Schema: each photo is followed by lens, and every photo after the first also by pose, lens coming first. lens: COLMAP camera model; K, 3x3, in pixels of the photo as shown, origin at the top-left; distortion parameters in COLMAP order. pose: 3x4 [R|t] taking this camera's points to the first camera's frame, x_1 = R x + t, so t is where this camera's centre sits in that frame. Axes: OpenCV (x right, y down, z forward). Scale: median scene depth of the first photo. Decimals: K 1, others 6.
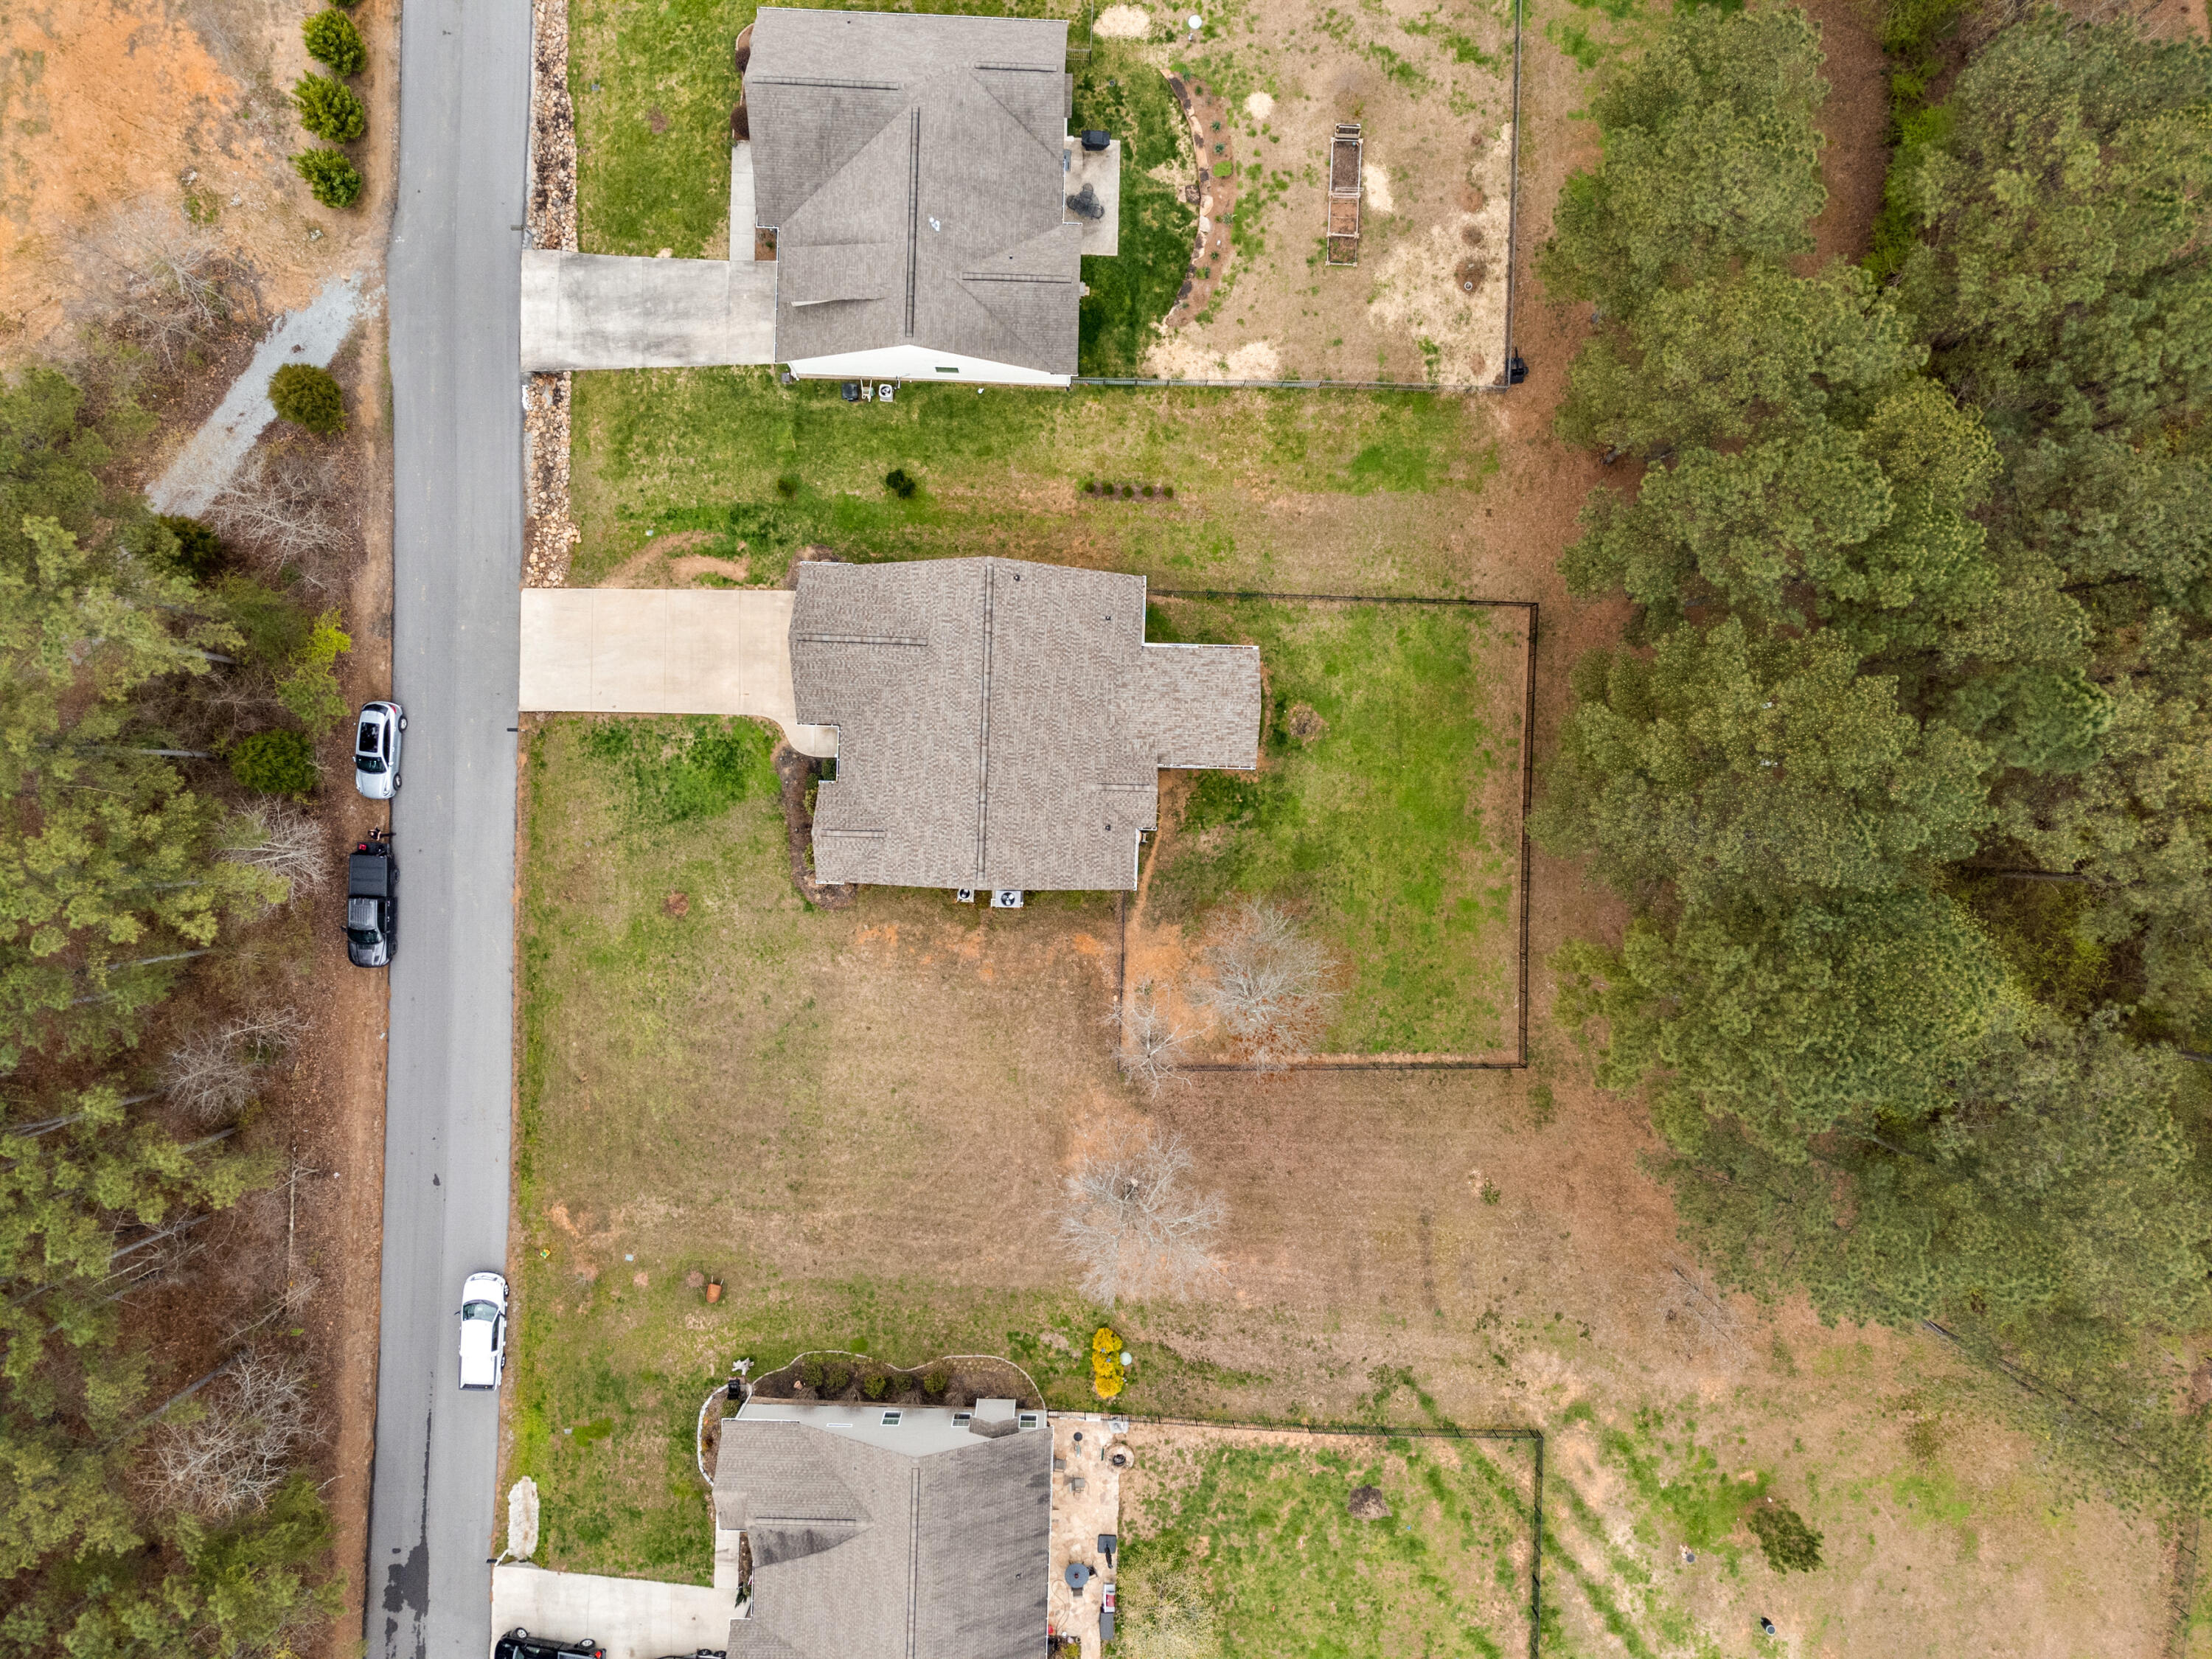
lens RADIAL K [[1572.2, 0, 1099.9], [0, 1572.2, 785.9], [0, 0, 1]] dist [0.000416, -0.001571]
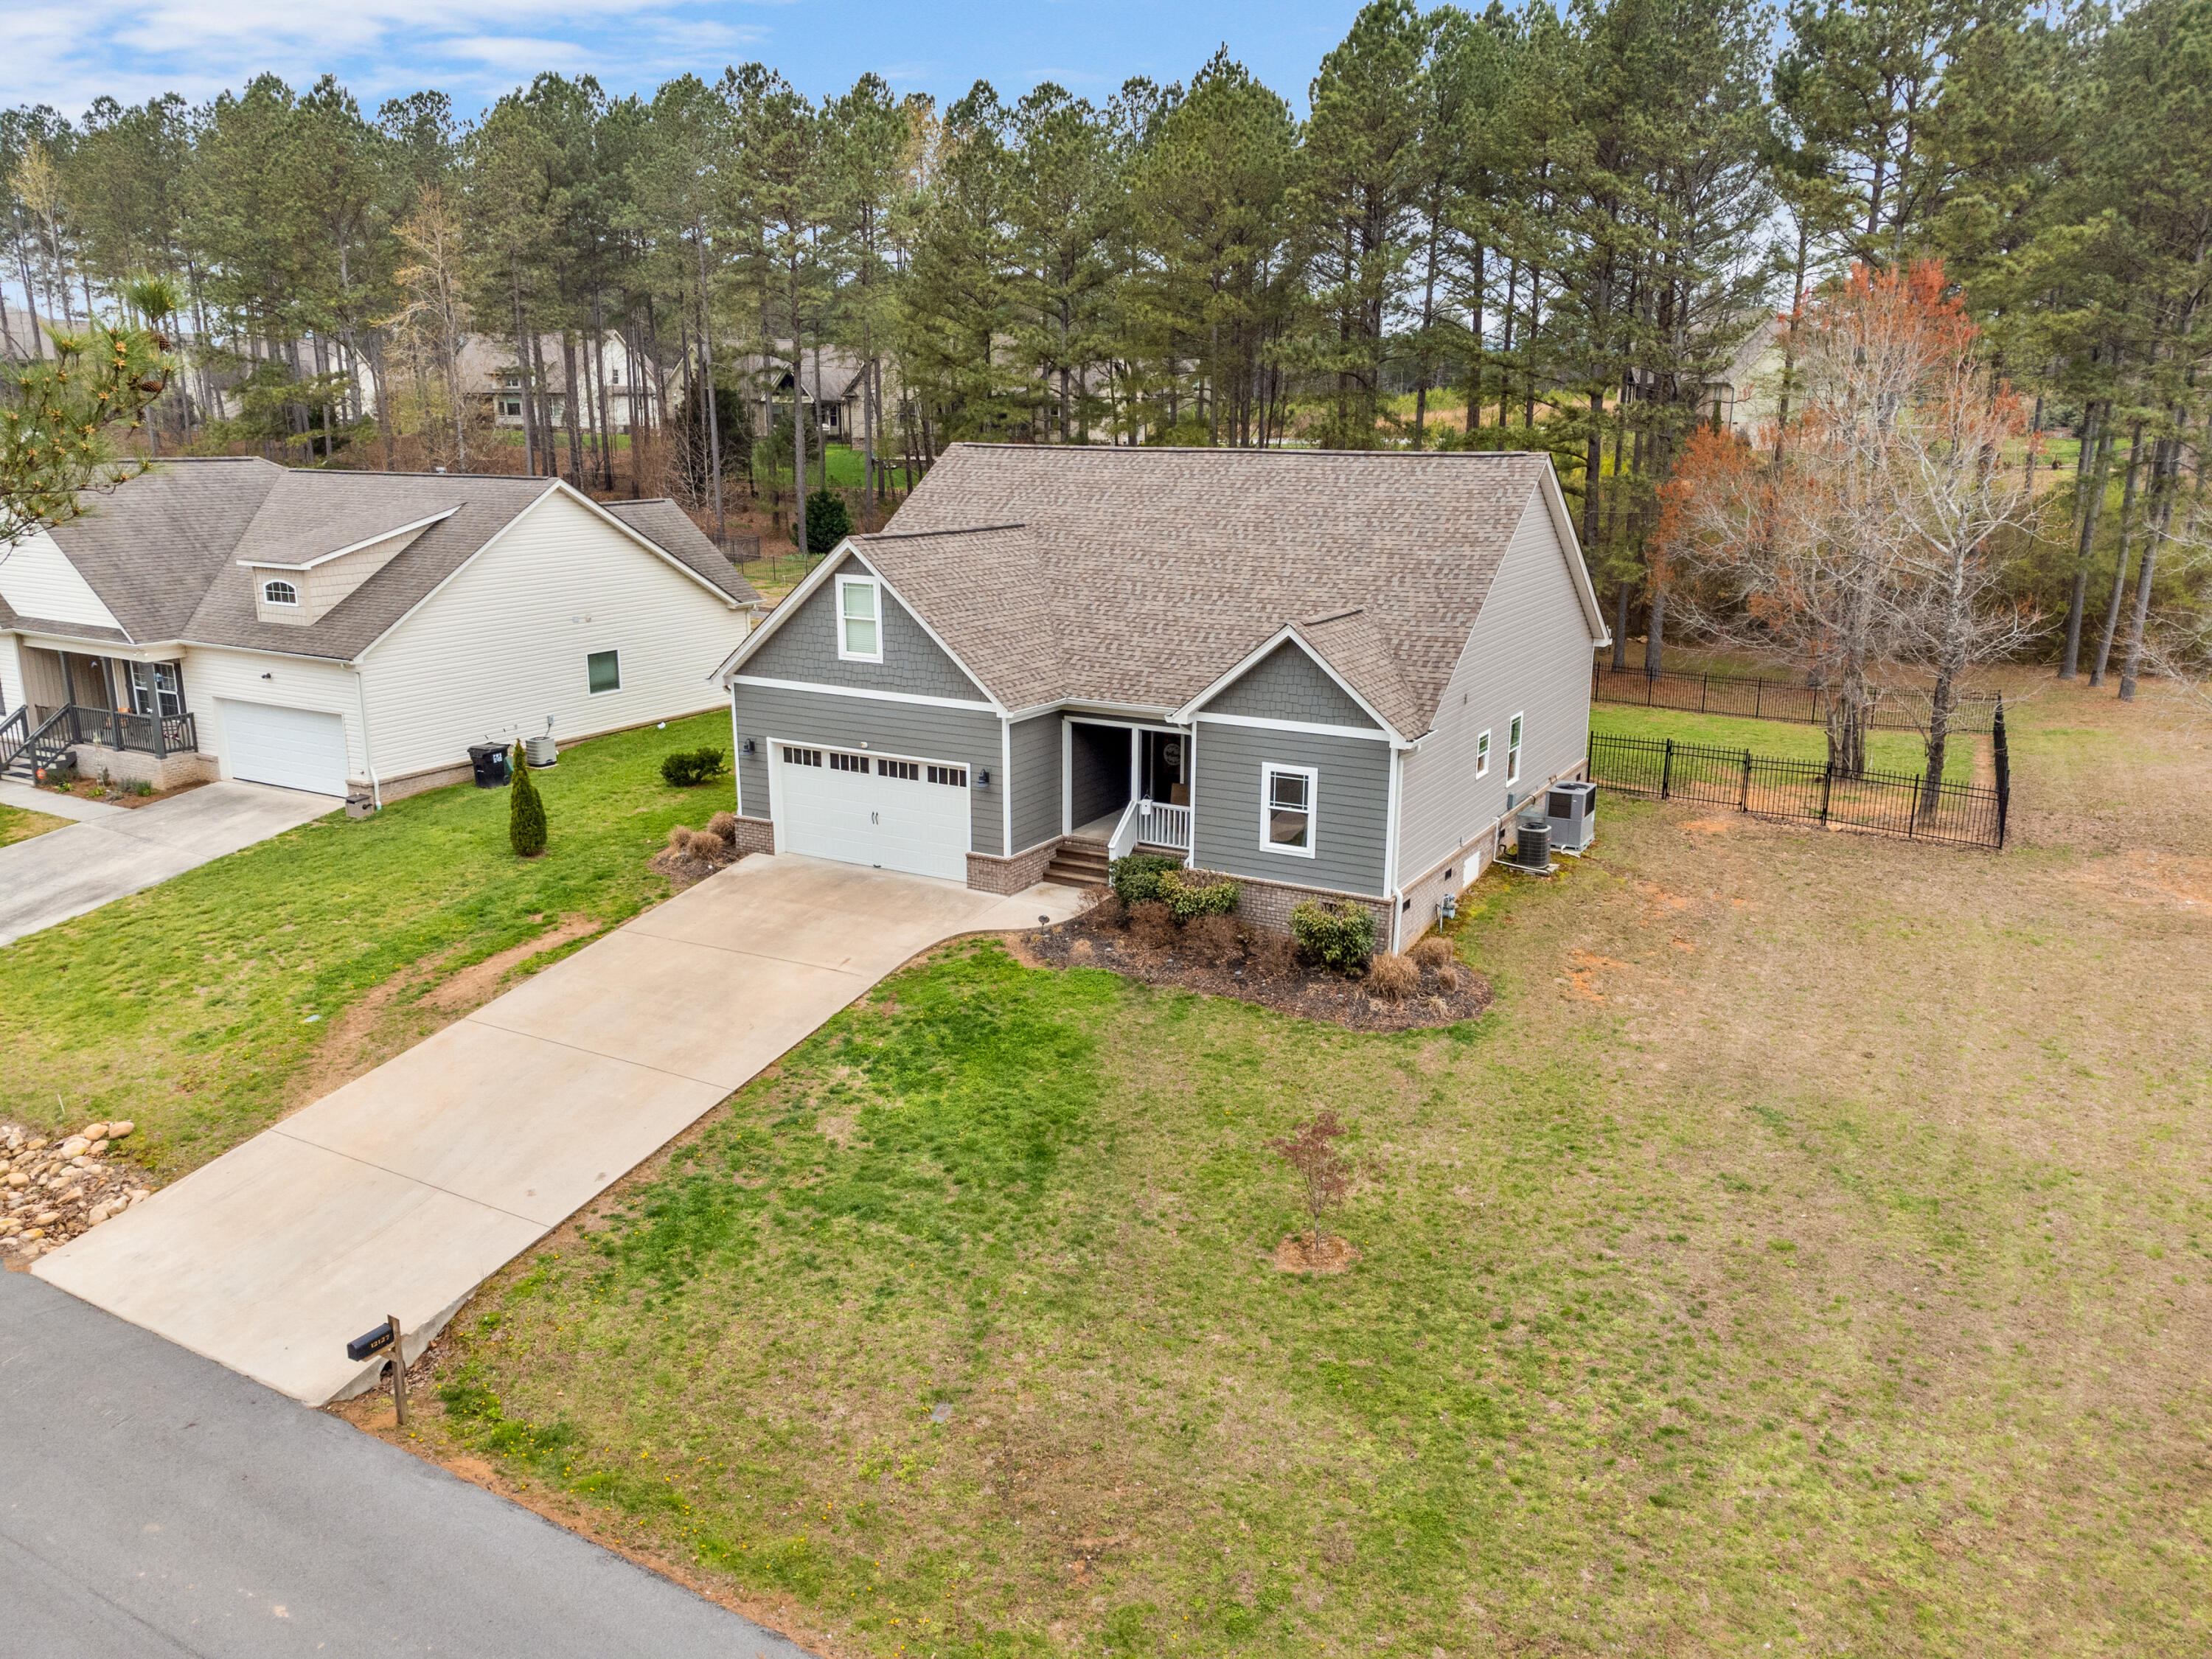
lens RADIAL K [[1643.1, 0, 1106.0], [0, 1643.1, 829.5], [0, 0, 1]] dist [0.009481, 0.005322]
pose [[0.464356, -0.257417, 0.847414, -0.514071], [0.885562, 0.121578, -0.448328, 0.164186], [0.012380, 0.958622, 0.284414, 0.861920]]
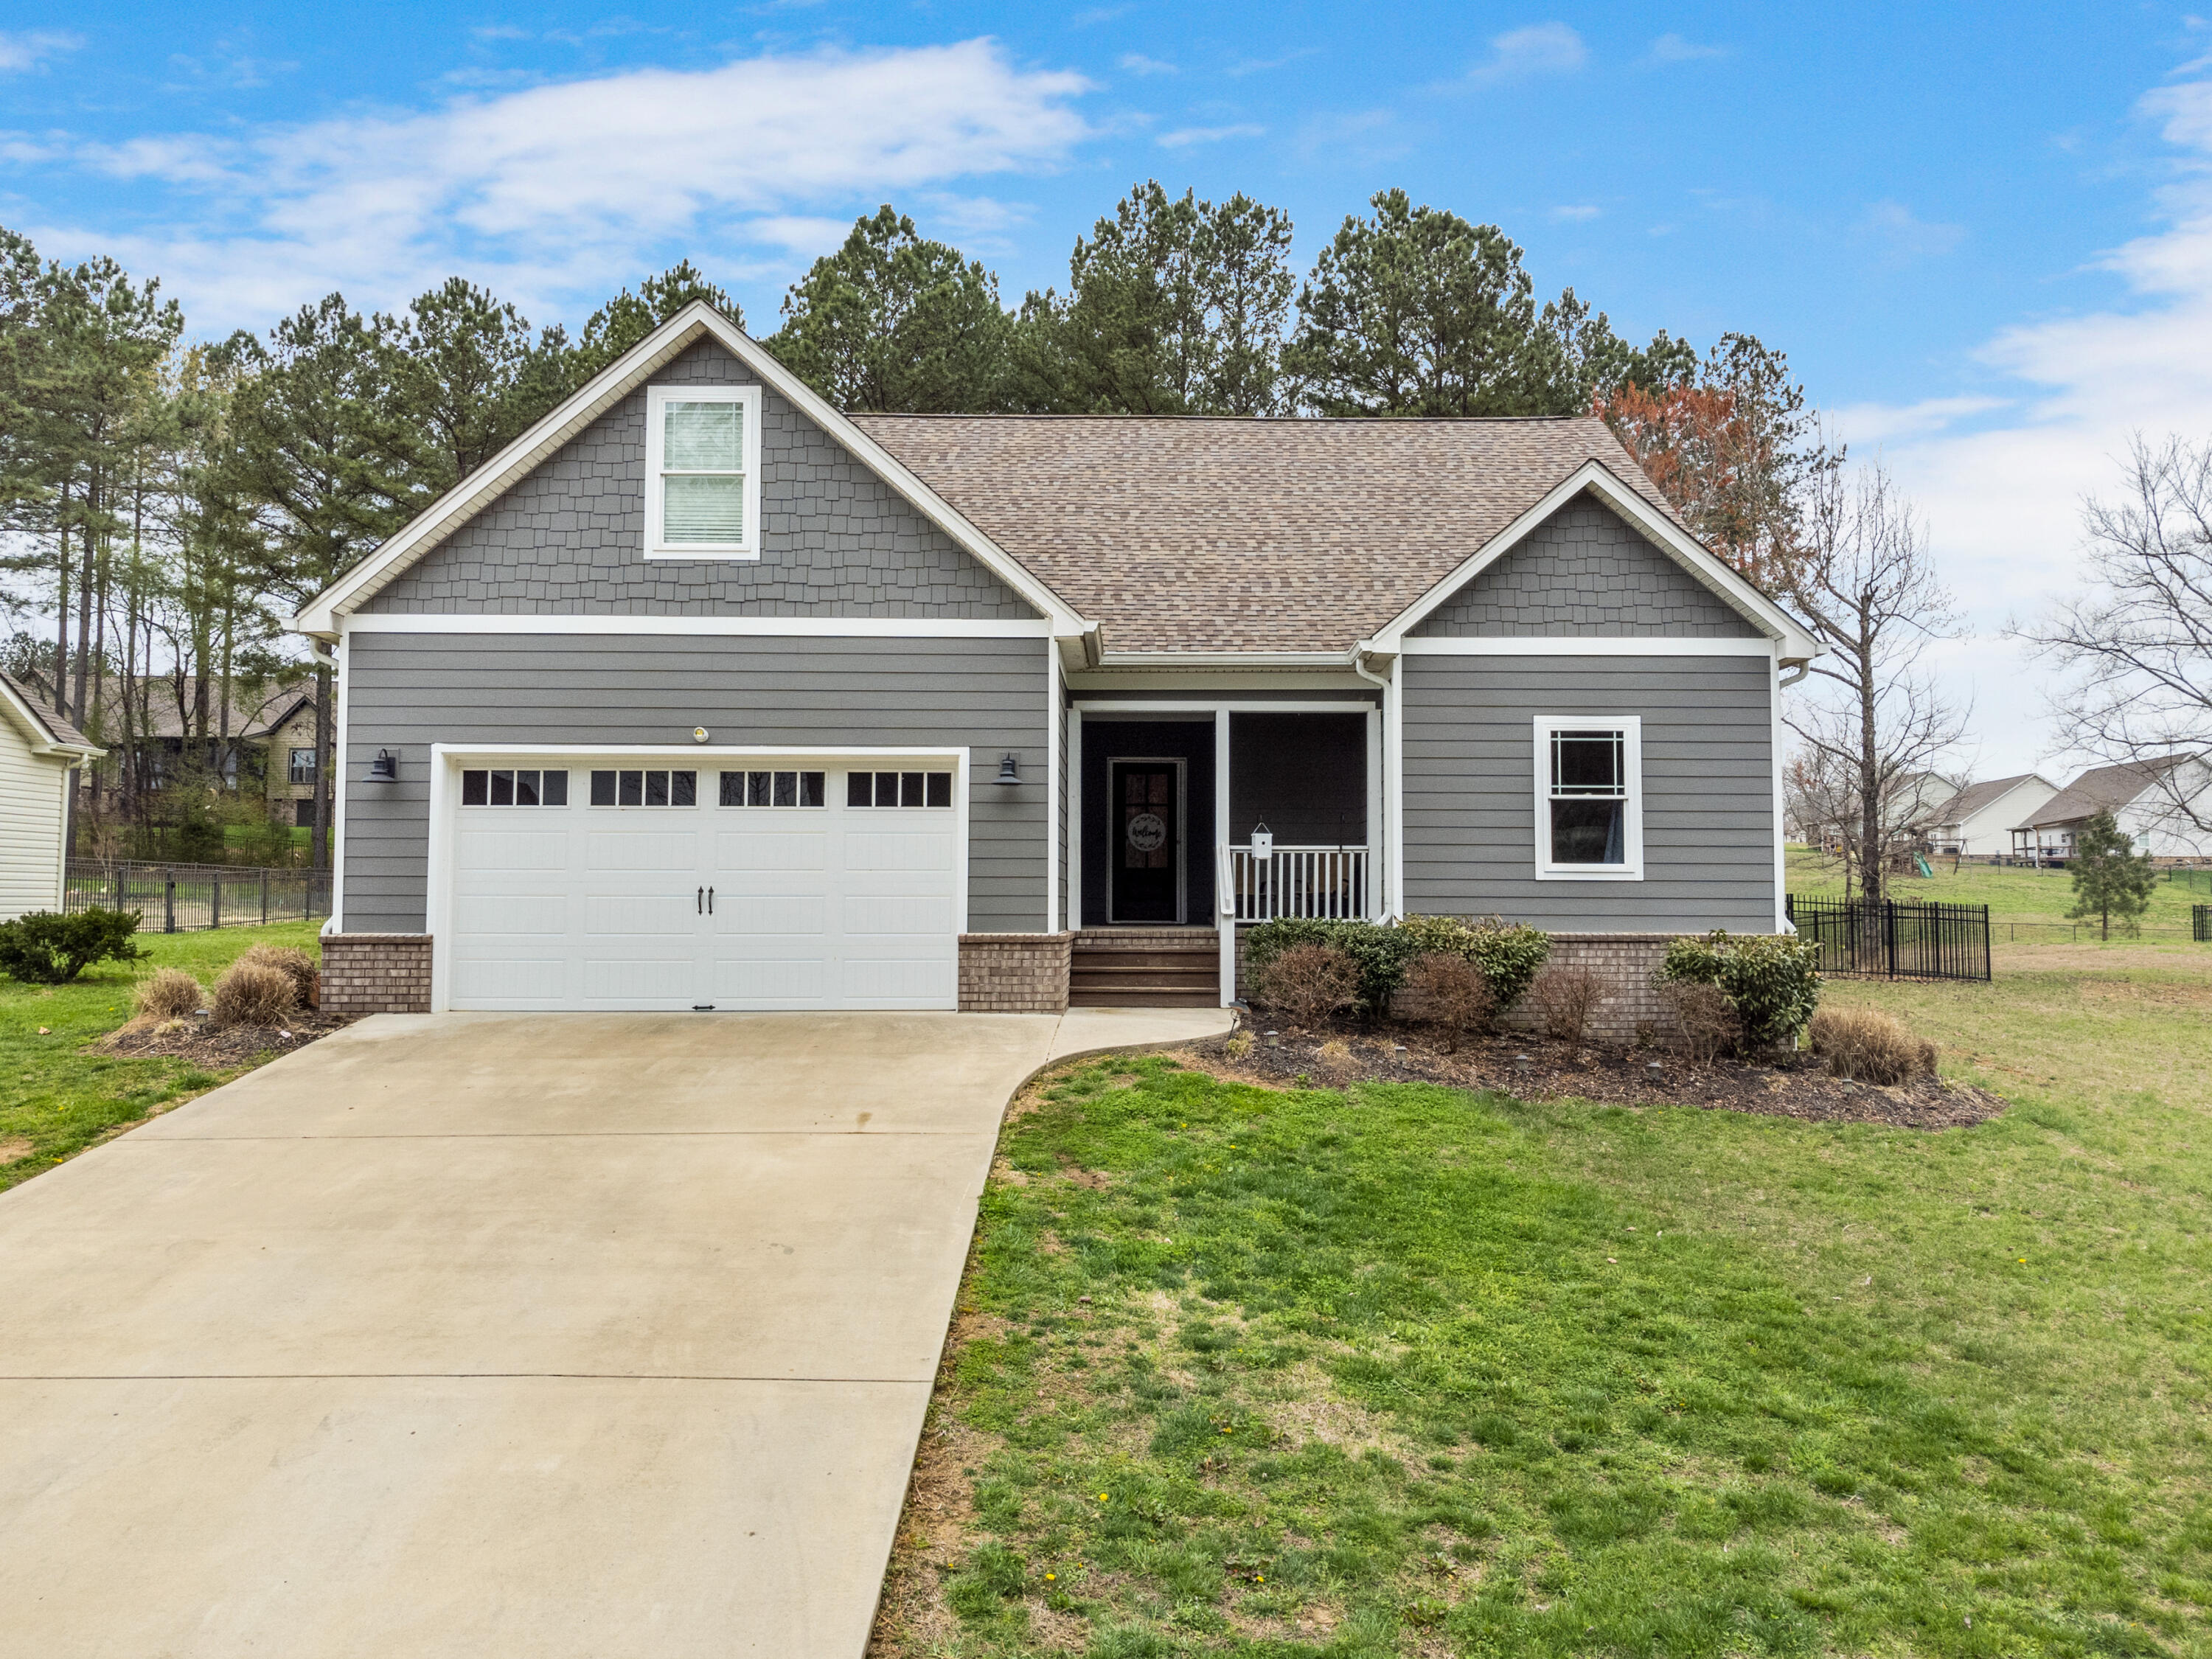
lens RADIAL K [[1643.1, 0, 1106.0], [0, 1643.1, 829.5], [0, 0, 1]] dist [0.009481, 0.005322]
pose [[-0.044113, 0.023061, 0.998760, -0.381959], [0.999005, 0.007517, 0.043950, -0.041038], [-0.006494, 0.999706, -0.023370, 0.975587]]
